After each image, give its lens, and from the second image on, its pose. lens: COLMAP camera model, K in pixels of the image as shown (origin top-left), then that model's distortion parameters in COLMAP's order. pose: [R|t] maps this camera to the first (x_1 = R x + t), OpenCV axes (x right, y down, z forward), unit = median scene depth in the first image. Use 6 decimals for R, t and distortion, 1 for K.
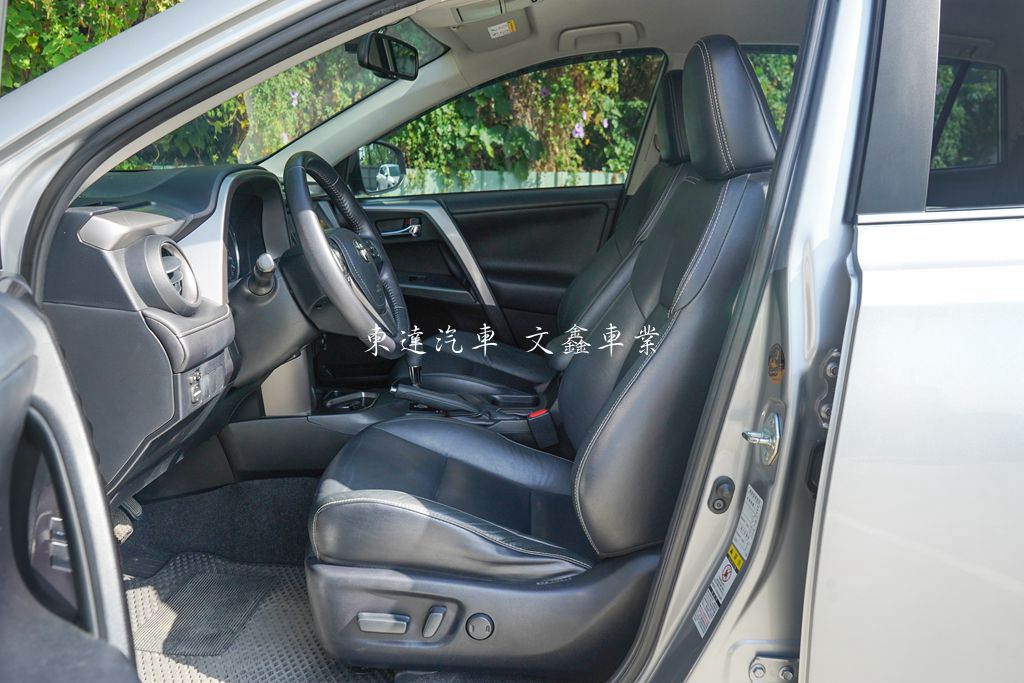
lens RADIAL K [[833.2, 0, 512.0], [0, 833.2, 341.5], [0, 0, 1]] dist [-0.004671, 0.002426]
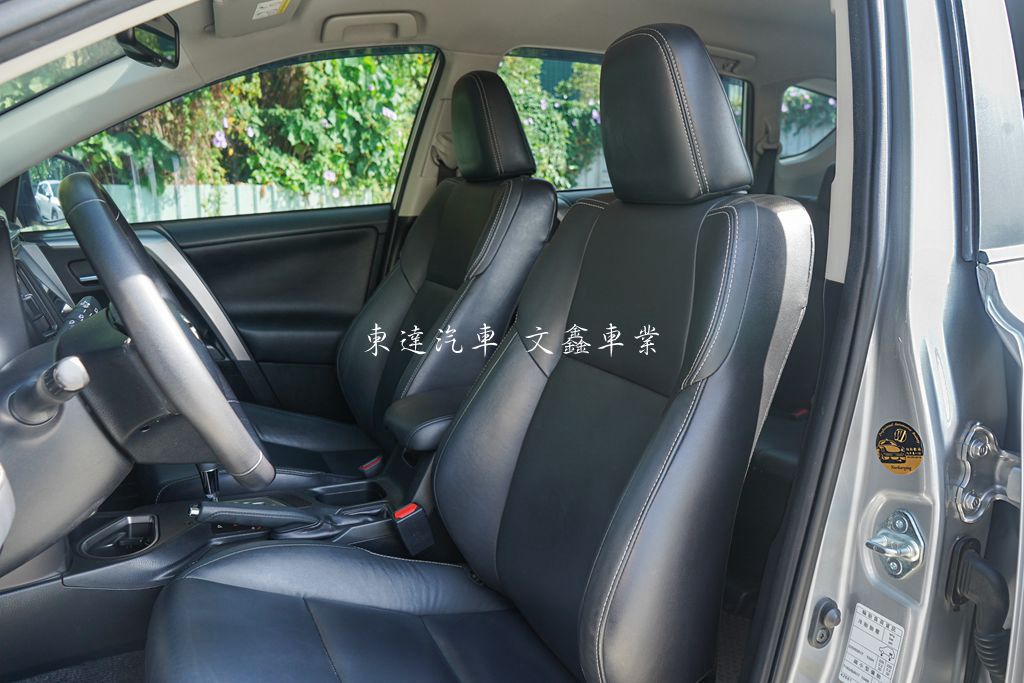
lens RADIAL K [[833.2, 0, 512.0], [0, 833.2, 341.5], [0, 0, 1]] dist [-0.004671, 0.002426]
pose [[0.901768, -0.093127, 0.422068, -0.037022], [0.097701, 0.995157, 0.010833, -0.013097], [-0.421032, 0.031468, 0.906500, 0.051574]]
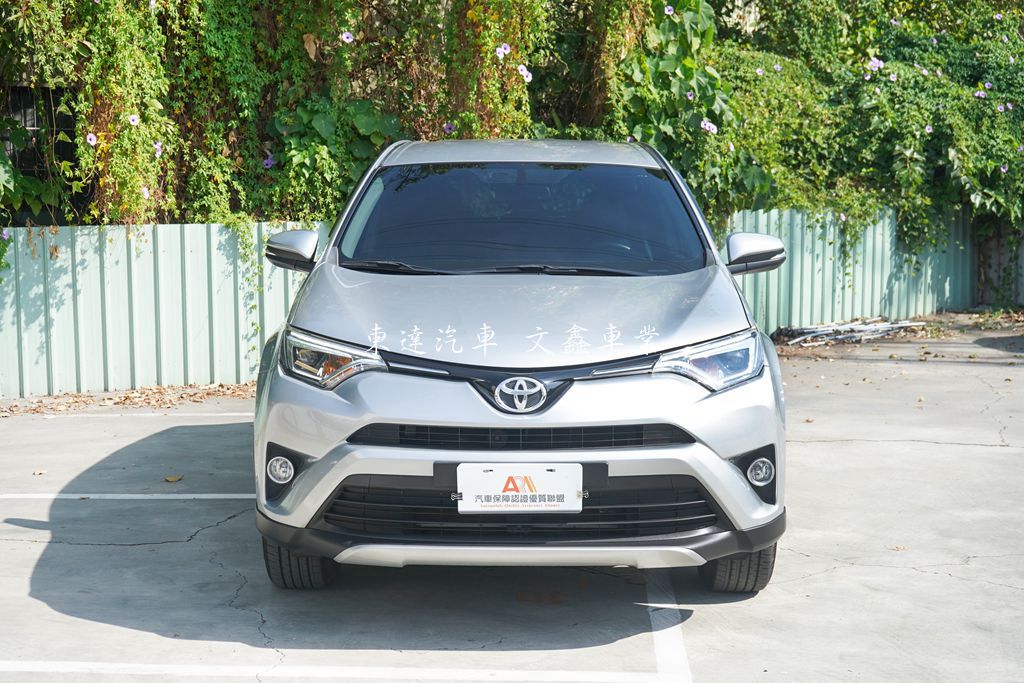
lens RADIAL K [[1456.7, 0, 529.7], [0, 1456.7, 360.7], [0, 0, 1]] dist [-0.028285, 0.065260]
pose [[0.999340, -0.035489, -0.007738, 0.119876], [0.034653, 0.995356, -0.089806, 0.073276], [0.010889, 0.089479, 0.995929, -0.447562]]
